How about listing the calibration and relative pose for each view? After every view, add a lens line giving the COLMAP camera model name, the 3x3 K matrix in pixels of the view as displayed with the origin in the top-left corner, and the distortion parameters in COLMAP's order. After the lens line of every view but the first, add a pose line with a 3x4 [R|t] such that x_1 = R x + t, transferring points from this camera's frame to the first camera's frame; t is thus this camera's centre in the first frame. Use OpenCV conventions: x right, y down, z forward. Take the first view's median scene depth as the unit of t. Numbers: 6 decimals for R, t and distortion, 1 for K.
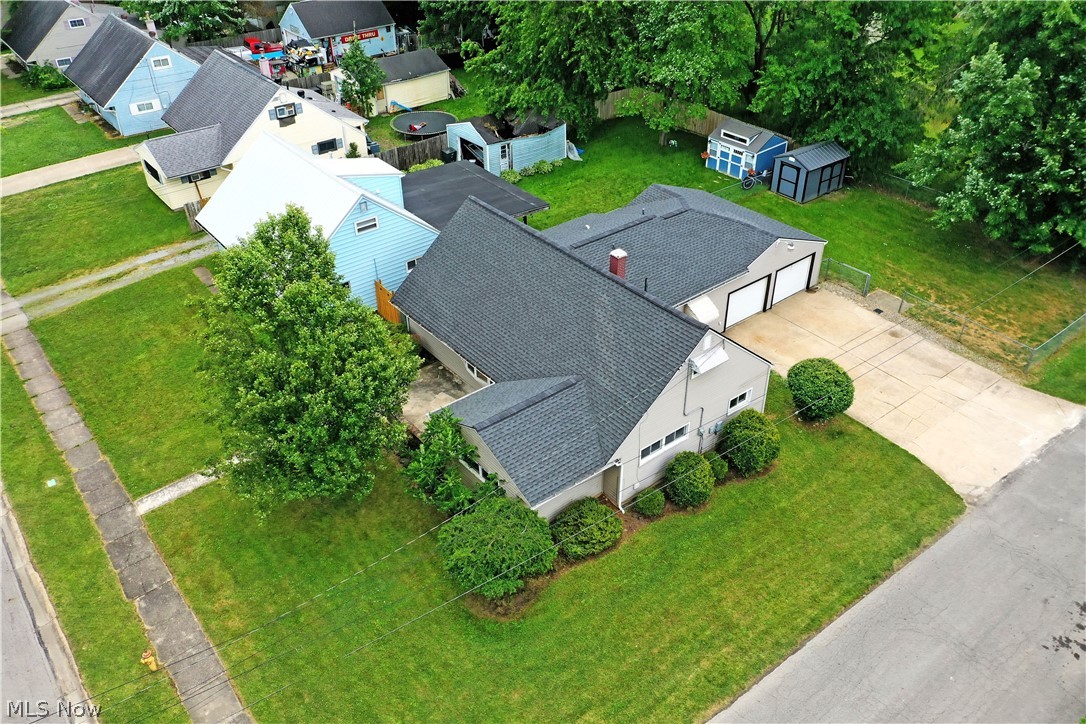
lens RADIAL K [[860.5, 0, 536.6], [0, 860.5, 366.1], [0, 0, 1]] dist [0.023301, 0.002306]
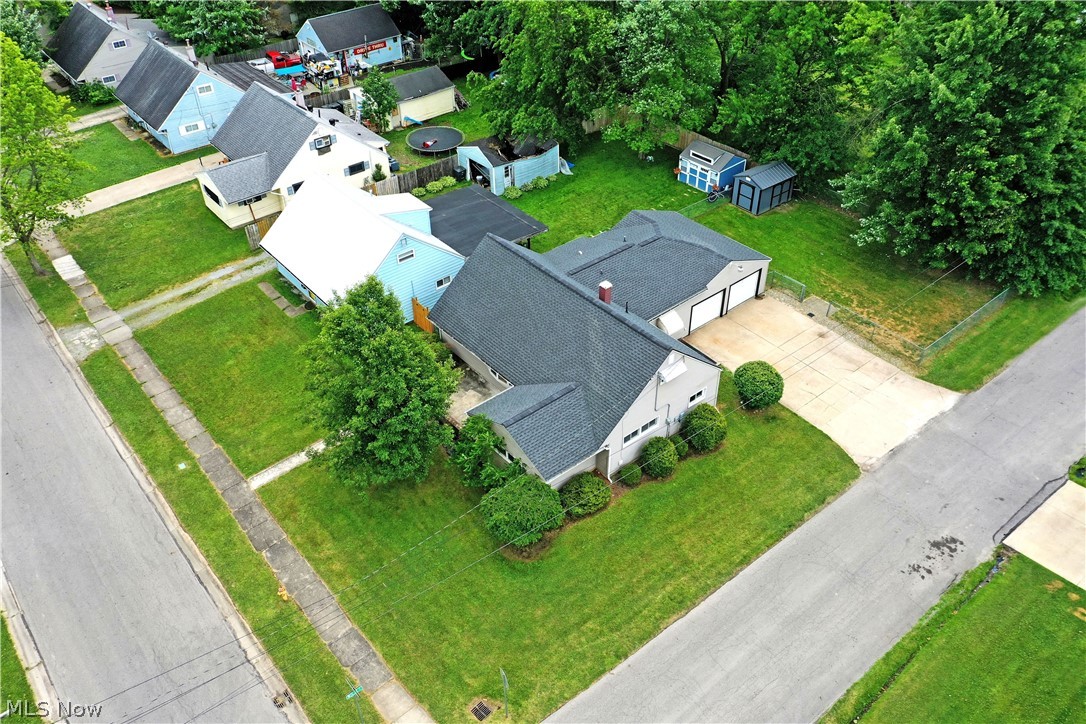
lens RADIAL K [[860.5, 0, 536.9], [0, 860.5, 365.6], [0, 0, 1]] dist [0.023301, 0.002306]
pose [[0.999744, -0.015585, 0.016402, -0.030192], [0.014517, 0.997888, 0.063312, -0.084525], [-0.017354, -0.063058, 0.997859, -0.286819]]
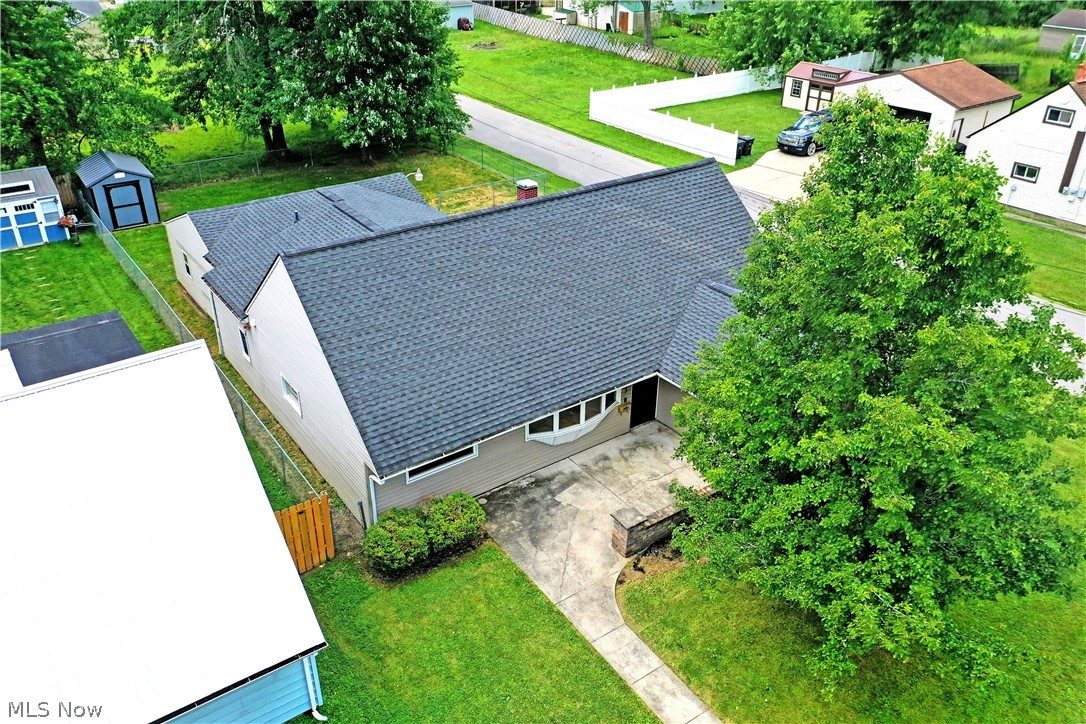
lens RADIAL K [[860.5, 0, 541.0], [0, 860.5, 363.2], [0, 0, 1]] dist [0.023301, 0.002306]
pose [[0.043113, -0.471059, 0.881047, -0.583254], [0.568357, 0.736826, 0.366138, -0.258858], [-0.821652, 0.484964, 0.299497, 0.769084]]
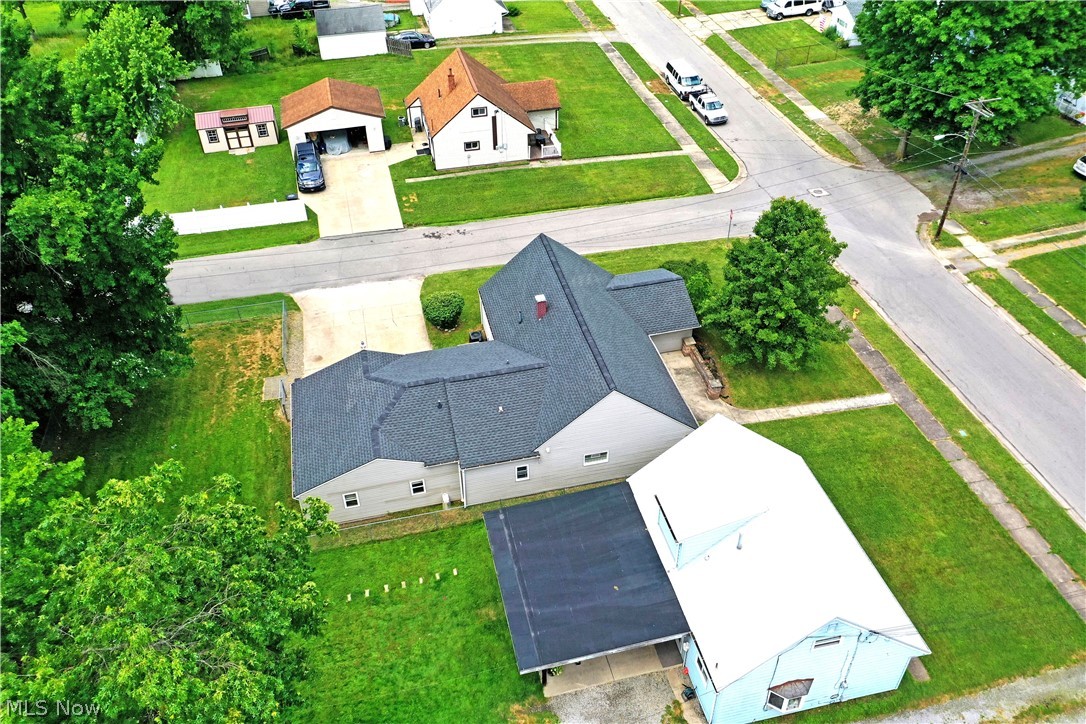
lens RADIAL K [[860.5, 0, 538.0], [0, 860.5, 361.8], [0, 0, 1]] dist [0.023301, 0.002306]
pose [[-0.905506, -0.242388, 0.348290, -0.352396], [0.269185, 0.306371, 0.913059, -1.195754], [-0.328021, 0.920535, -0.212173, 1.249992]]
